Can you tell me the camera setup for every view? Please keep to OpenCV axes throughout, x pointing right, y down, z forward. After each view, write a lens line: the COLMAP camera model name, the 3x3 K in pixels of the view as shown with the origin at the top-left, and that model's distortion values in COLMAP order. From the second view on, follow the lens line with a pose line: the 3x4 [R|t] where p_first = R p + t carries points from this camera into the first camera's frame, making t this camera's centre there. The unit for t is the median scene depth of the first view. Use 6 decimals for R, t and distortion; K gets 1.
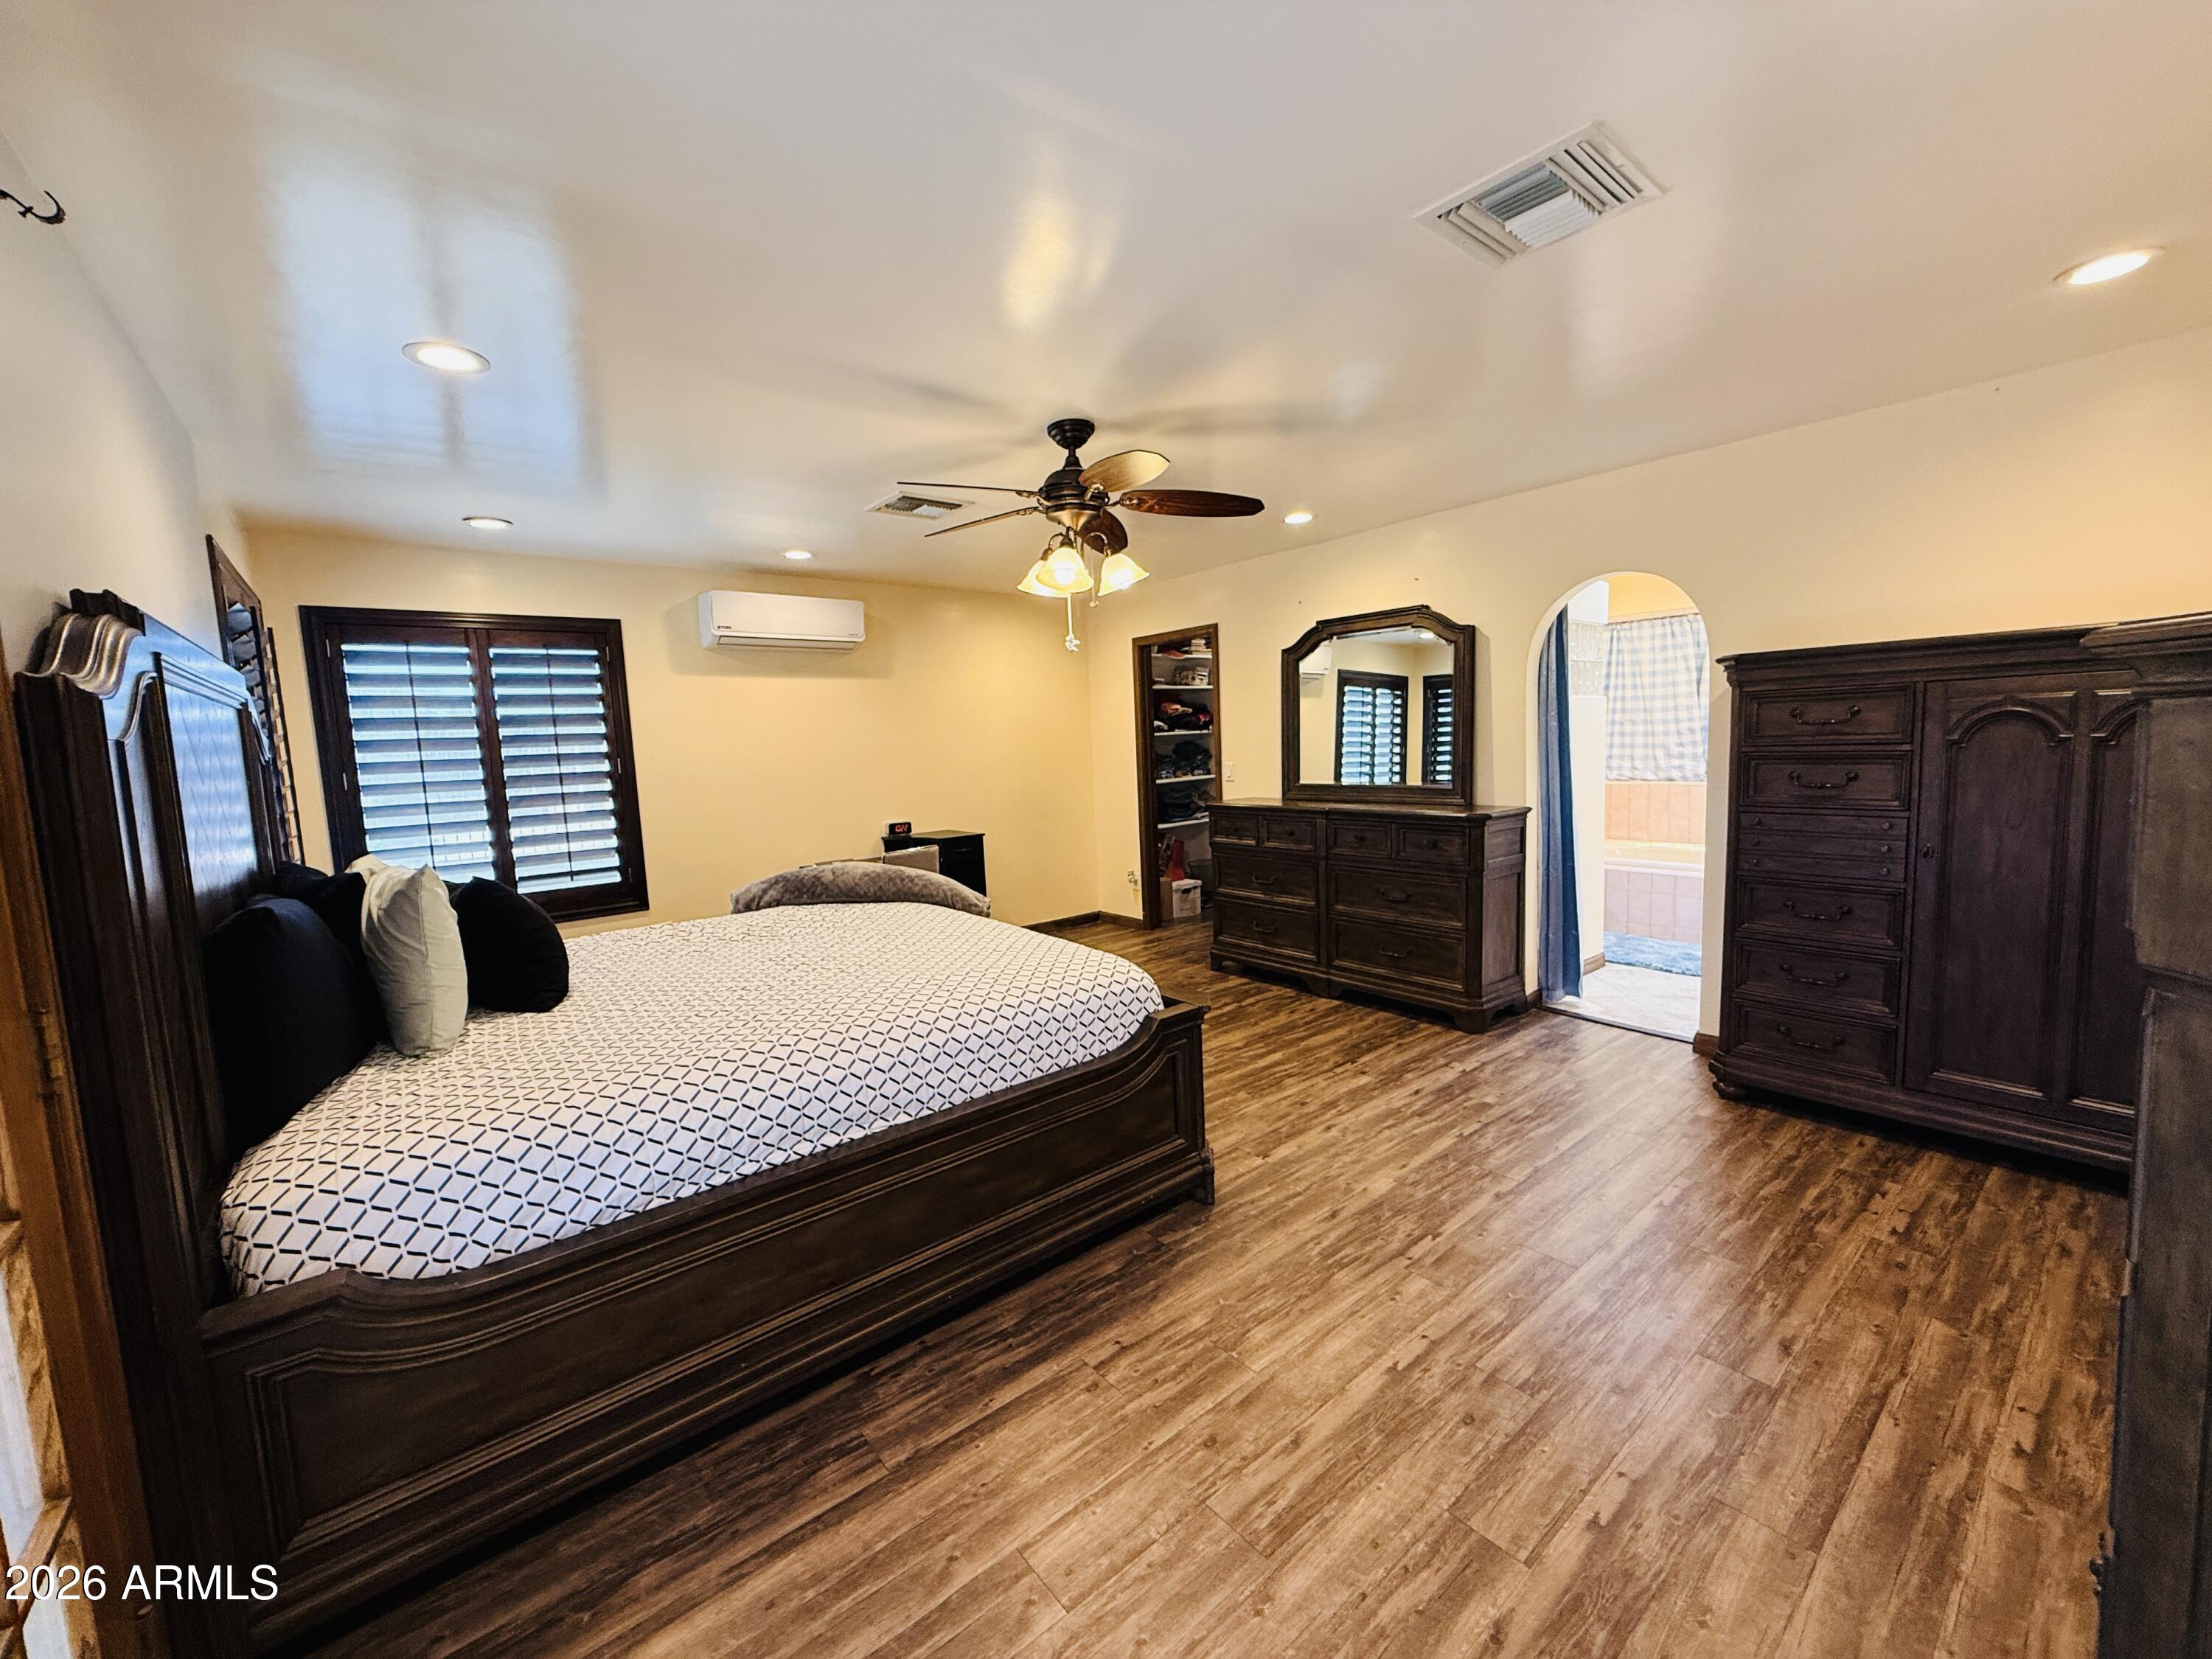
lens RADIAL K [[881.4, 0, 1100.4], [0, 881.4, 827.5], [0, 0, 1]] dist [-0.002101, 0.000416]
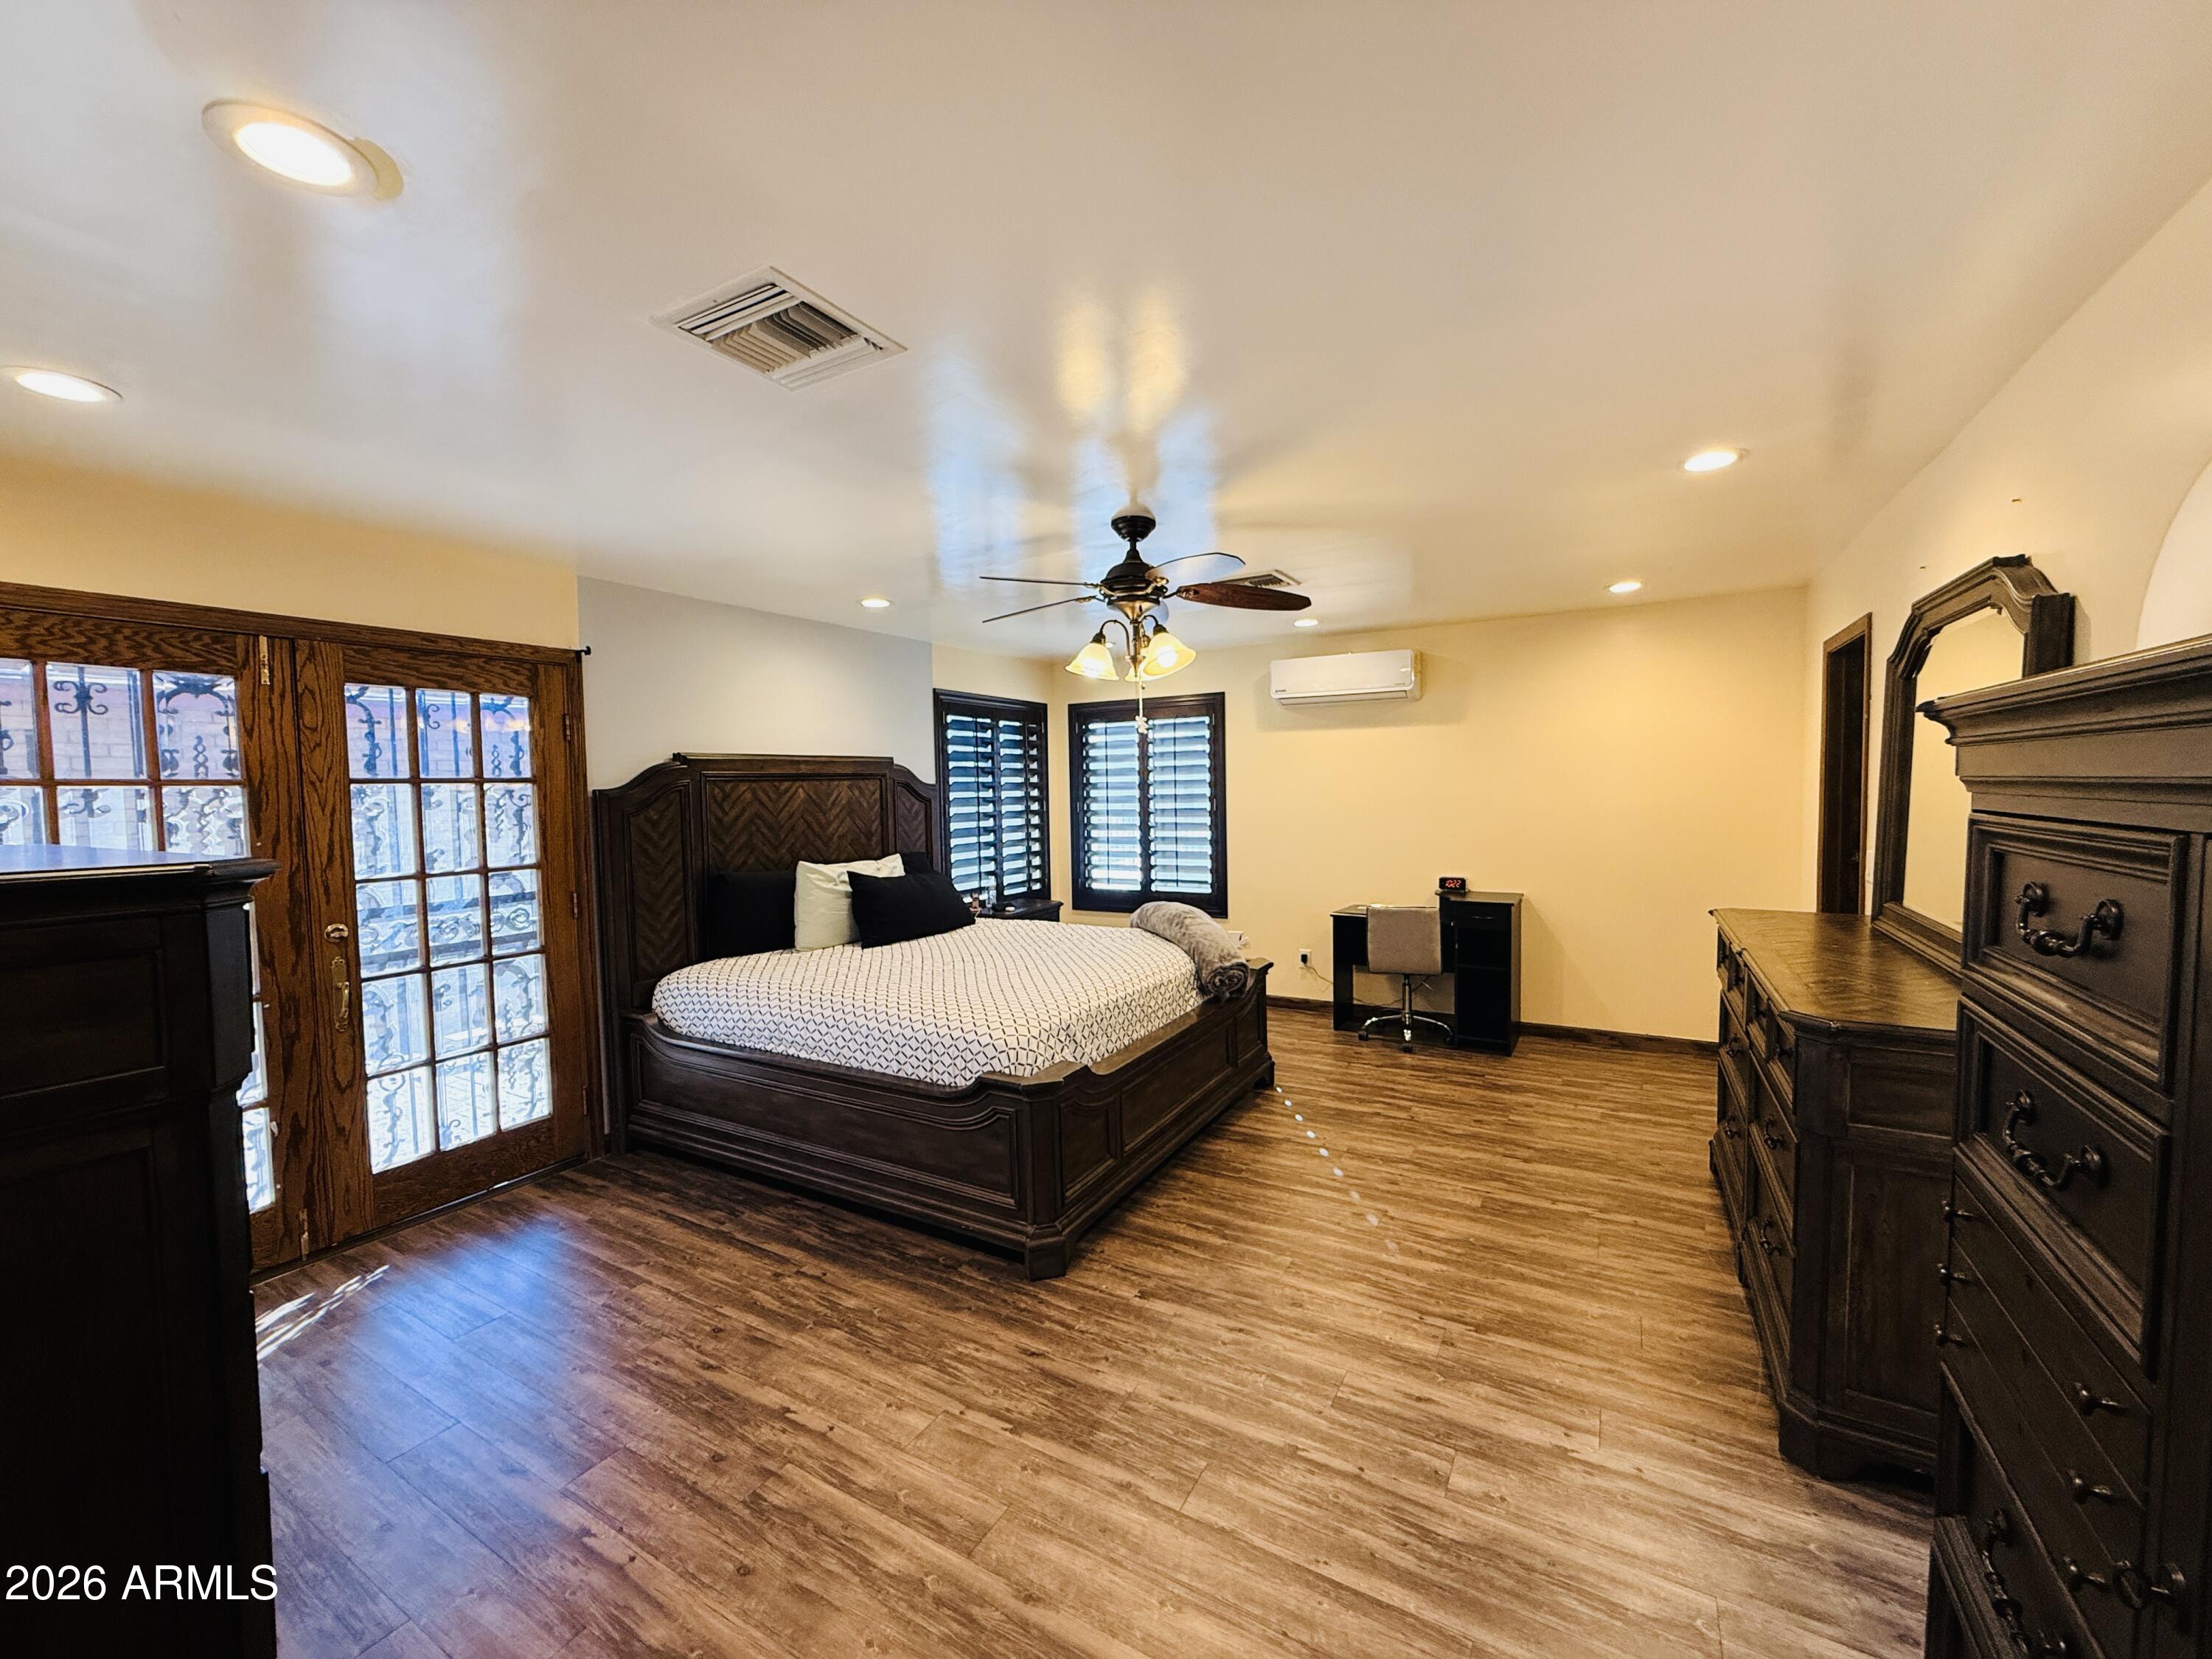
lens RADIAL K [[881.4, 0, 1113.1], [0, 881.4, 840.5], [0, 0, 1]] dist [-0.002101, 0.000416]
pose [[0.357418, 0.093599, -0.929242, 1.200462], [-0.088697, 0.993870, 0.065992, -0.177445], [0.929723, 0.058834, 0.363529, 0.774067]]
